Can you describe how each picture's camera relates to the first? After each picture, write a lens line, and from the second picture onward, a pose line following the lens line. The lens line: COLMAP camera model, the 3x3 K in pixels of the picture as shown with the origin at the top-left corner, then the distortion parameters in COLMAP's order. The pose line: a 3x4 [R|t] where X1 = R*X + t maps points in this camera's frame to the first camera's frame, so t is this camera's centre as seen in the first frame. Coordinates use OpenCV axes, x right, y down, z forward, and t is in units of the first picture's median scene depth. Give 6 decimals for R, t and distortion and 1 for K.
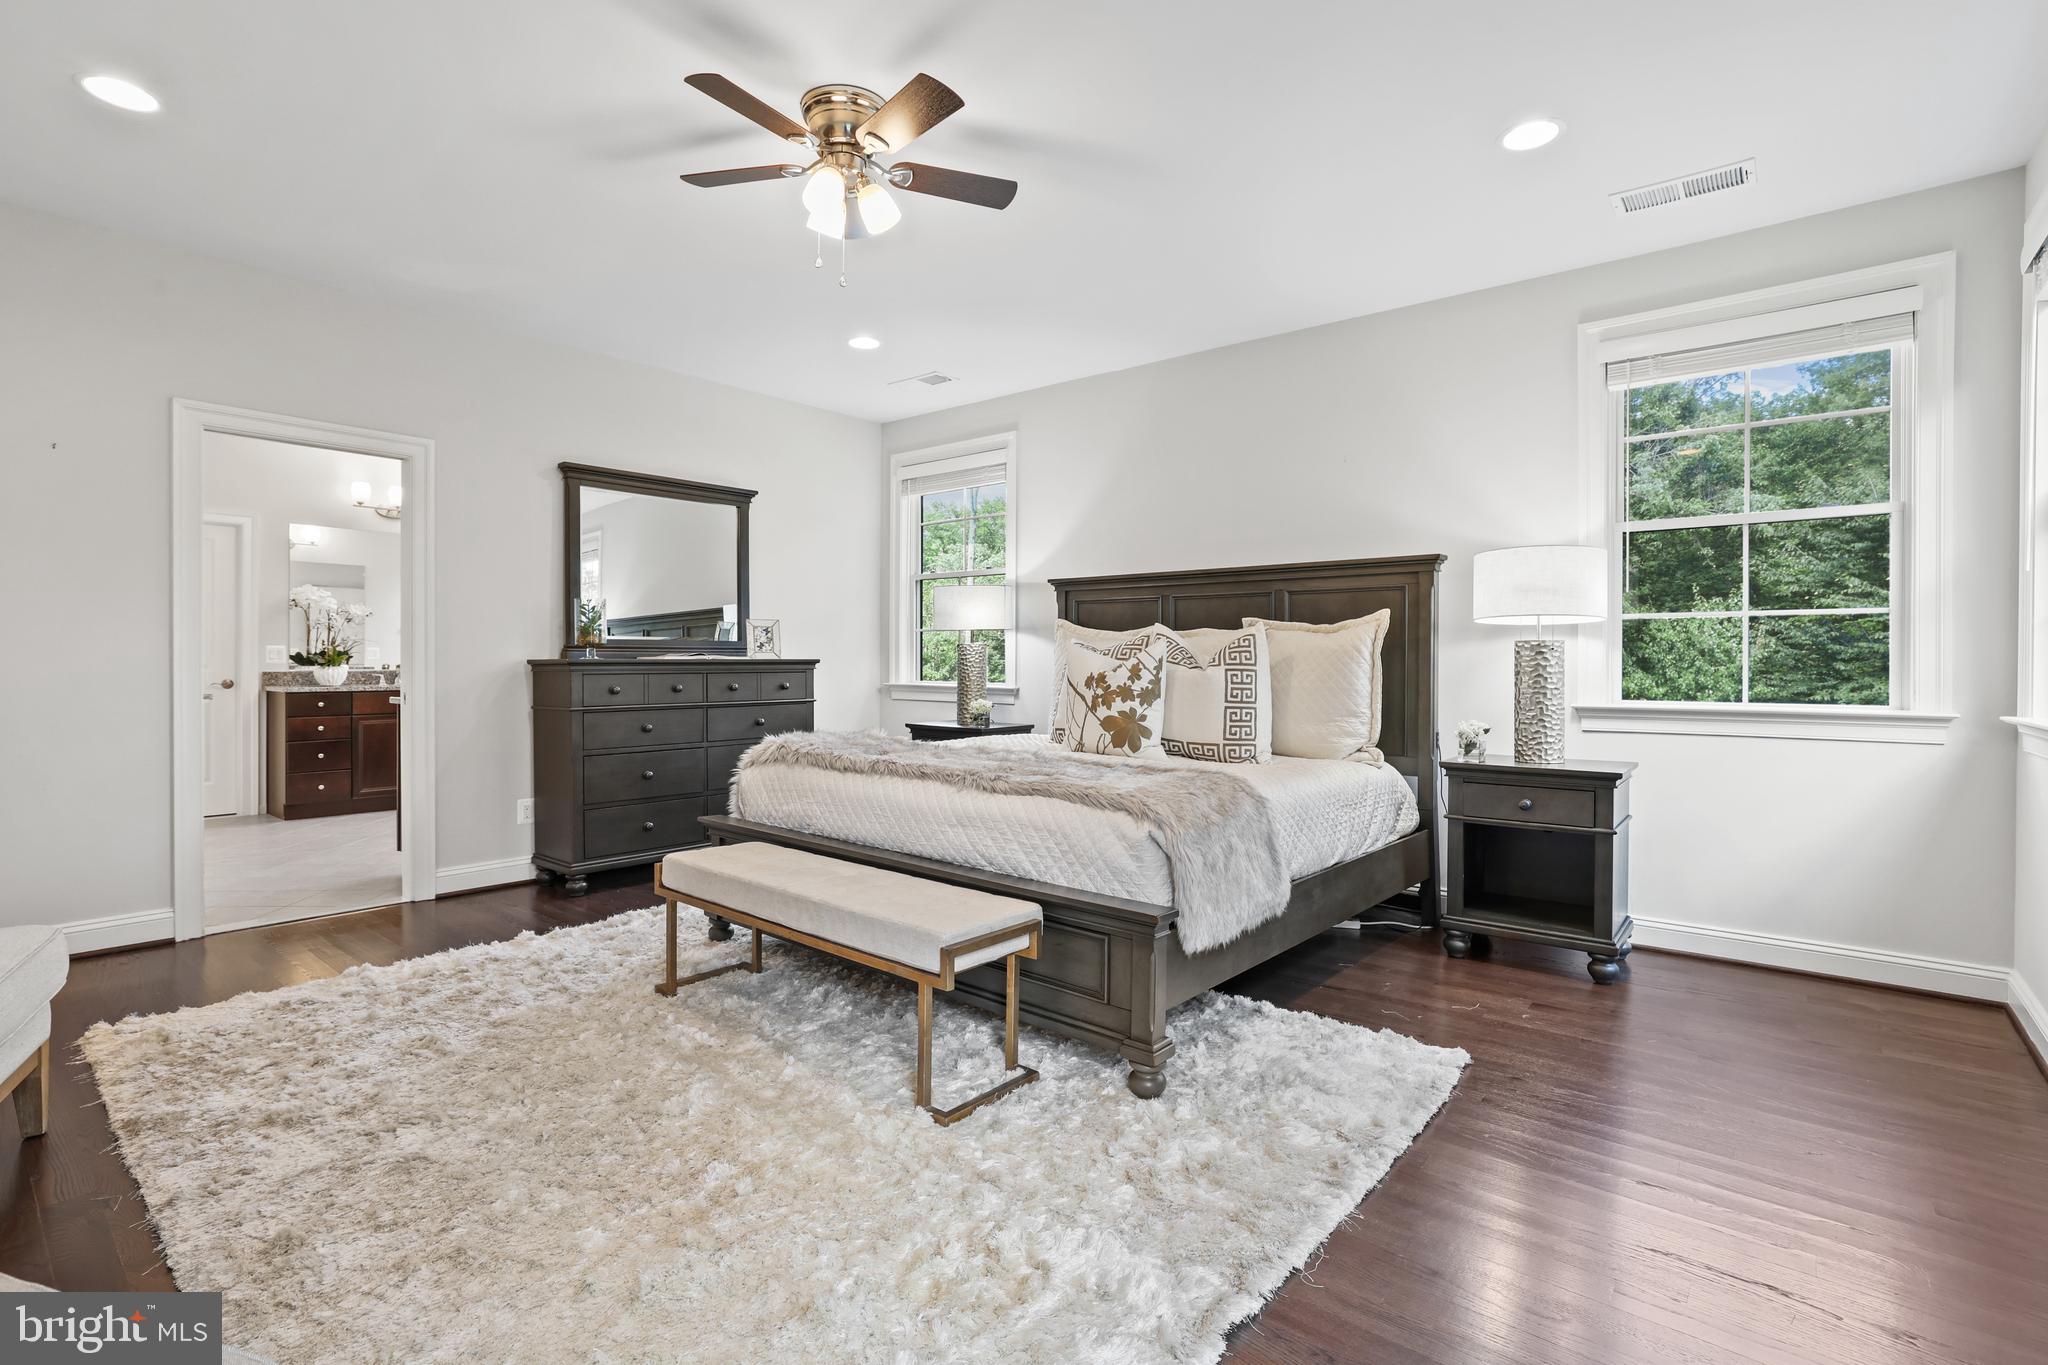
lens RADIAL K [[947.8, 0, 1029.1], [0, 947.8, 660.4], [0, 0, 1]] dist [-0.013333, 0.000284]
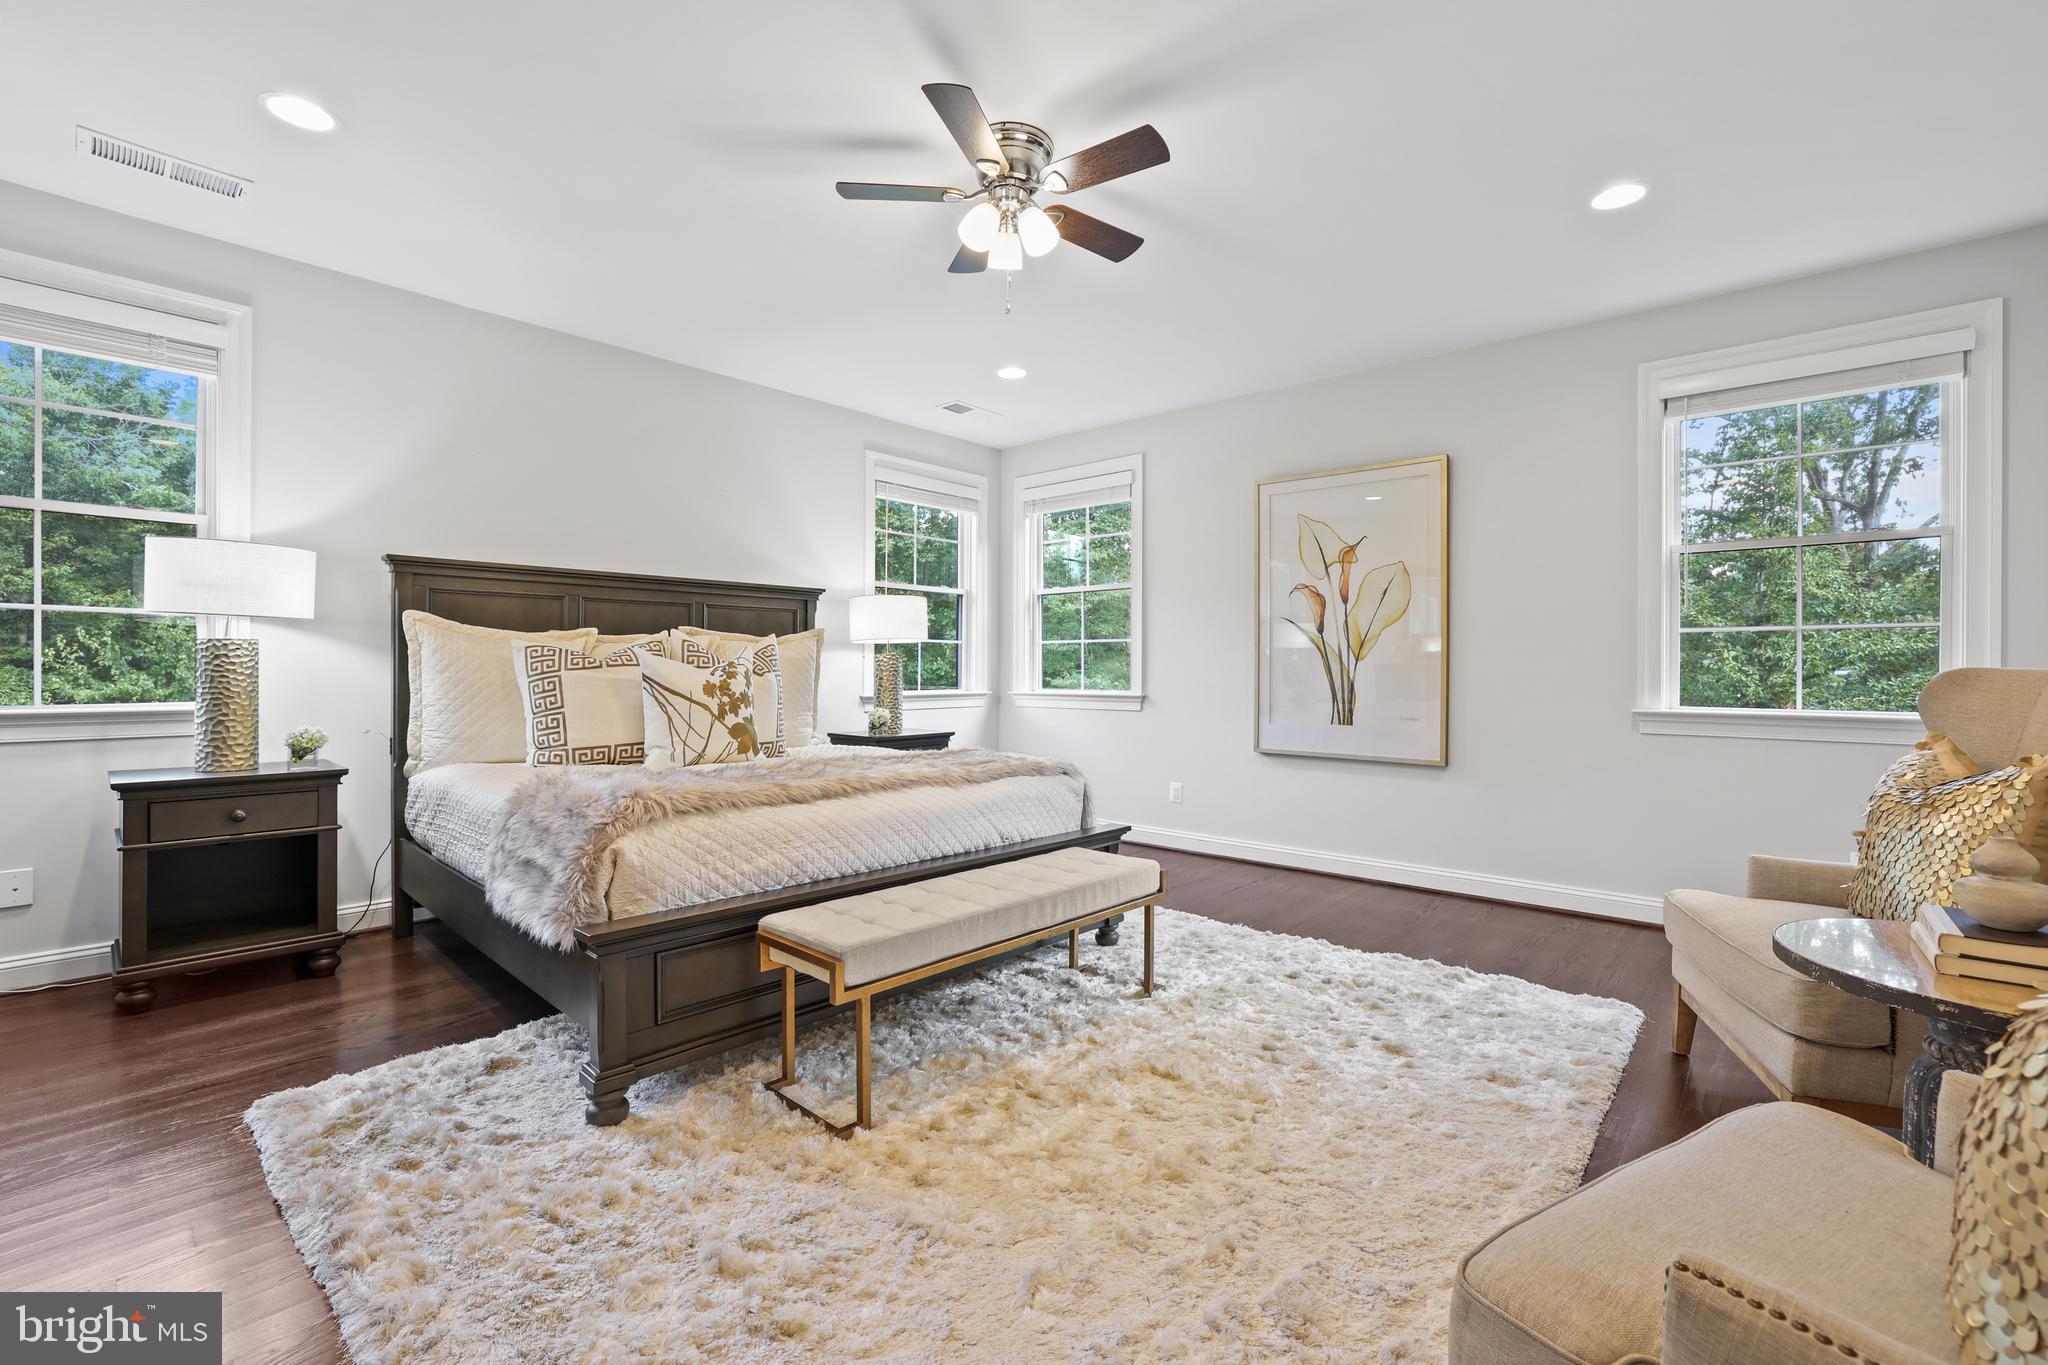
lens RADIAL K [[889.2, 0, 978.5], [0, 889.2, 658.6], [0, 0, 1]] dist [-0.049216, 0.023790]
pose [[0.069325, 0.004664, 0.997583, -0.826917], [-0.005973, 0.999973, -0.004260, -0.006854], [-0.997576, -0.005664, 0.069351, 0.681129]]
